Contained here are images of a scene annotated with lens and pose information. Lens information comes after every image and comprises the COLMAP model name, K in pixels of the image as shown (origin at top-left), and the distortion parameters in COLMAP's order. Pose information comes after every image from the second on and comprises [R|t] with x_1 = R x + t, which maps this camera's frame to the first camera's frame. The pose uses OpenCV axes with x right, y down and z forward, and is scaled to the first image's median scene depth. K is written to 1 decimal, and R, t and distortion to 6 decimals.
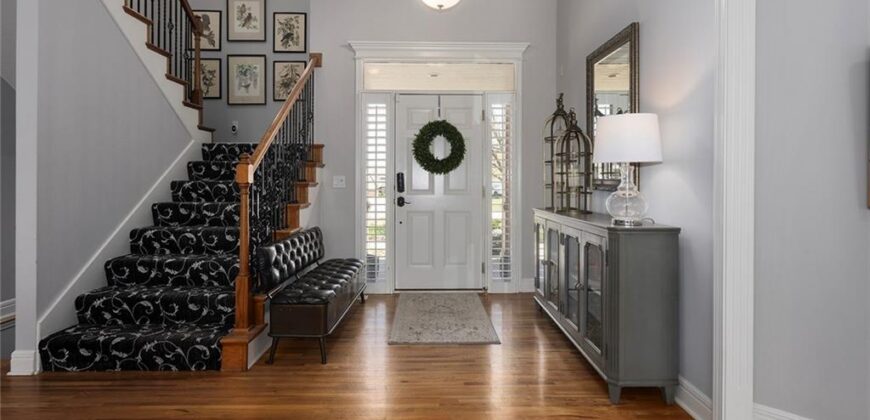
lens RADIAL K [[425.7, 0, 430.8], [0, 425.7, 176.2], [0, 0, 1]] dist [0.010502, 0.001461]
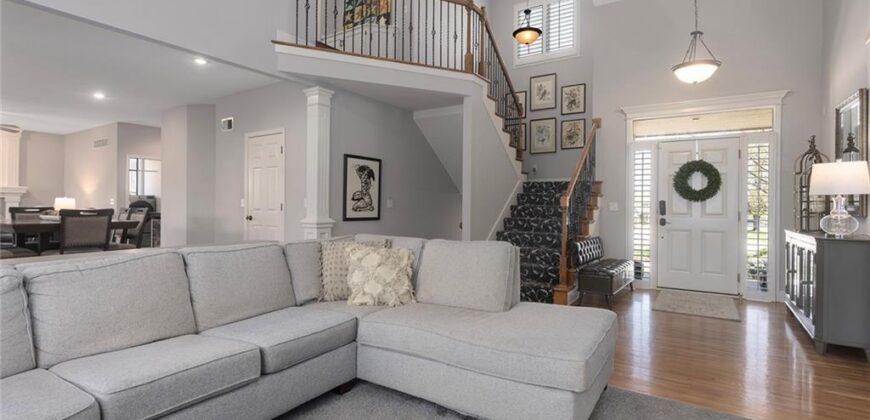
lens RADIAL K [[415.6, 0, 432.8], [0, 415.6, 202.2], [0, 0, 1]] dist [-0.003054, 0.001637]
pose [[0.833757, 0.004386, -0.552113, 0.049821], [-0.004501, 0.999989, 0.001148, -0.001214], [0.552112, 0.001528, 0.833768, -0.512975]]
